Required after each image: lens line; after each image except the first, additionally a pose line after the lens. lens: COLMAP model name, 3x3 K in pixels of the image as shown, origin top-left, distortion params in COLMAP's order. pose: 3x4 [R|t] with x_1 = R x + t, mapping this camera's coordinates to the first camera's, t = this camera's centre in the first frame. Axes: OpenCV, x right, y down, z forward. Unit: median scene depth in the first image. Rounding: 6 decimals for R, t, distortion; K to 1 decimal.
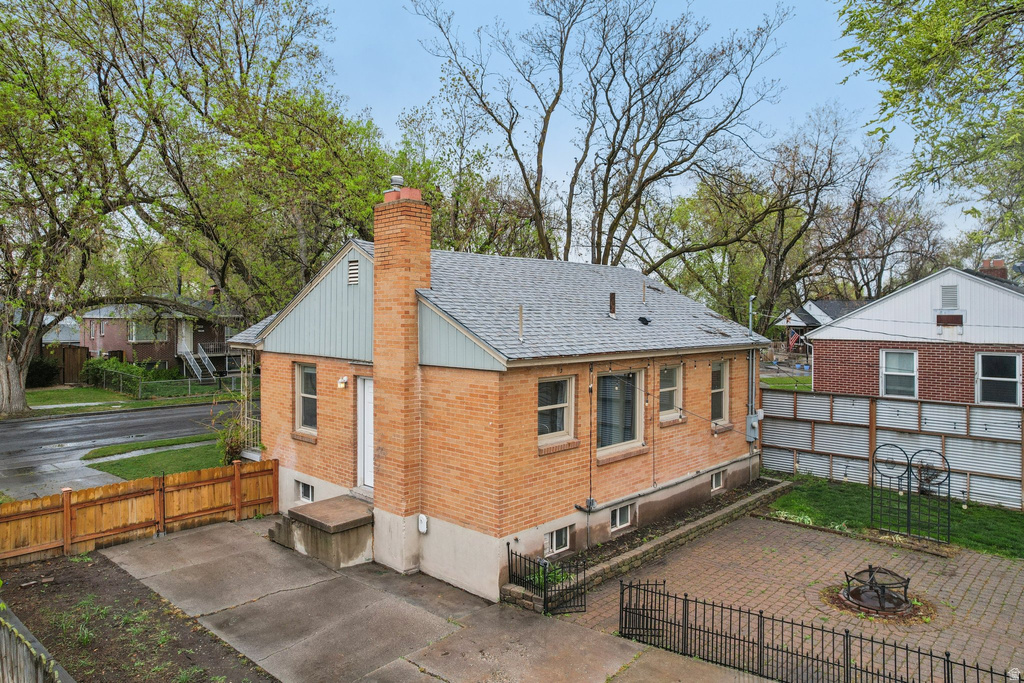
lens RADIAL K [[666.4, 0, 513.9], [0, 666.4, 312.6], [0, 0, 1]] dist [-0.033347, 0.000950]
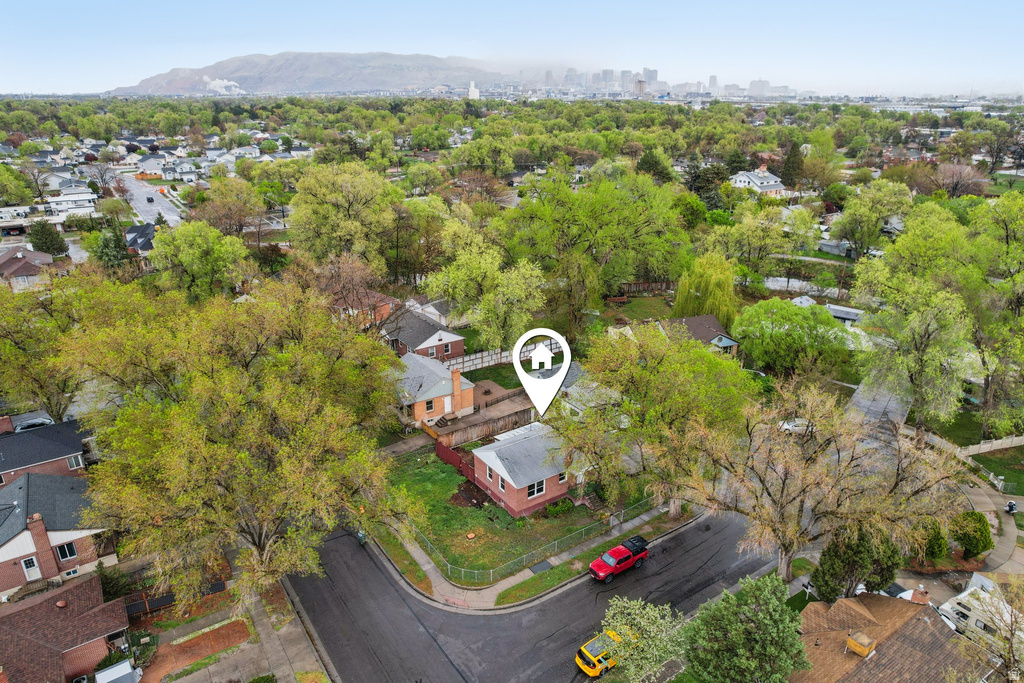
lens RADIAL K [[666.4, 0, 513.9], [0, 666.4, 312.6], [0, 0, 1]] dist [-0.033347, 0.000950]
pose [[0.222273, -0.309510, 0.924553, -5.835825], [0.001590, 0.948389, 0.317107, -2.730312], [-0.974983, -0.069014, 0.211294, -0.916682]]
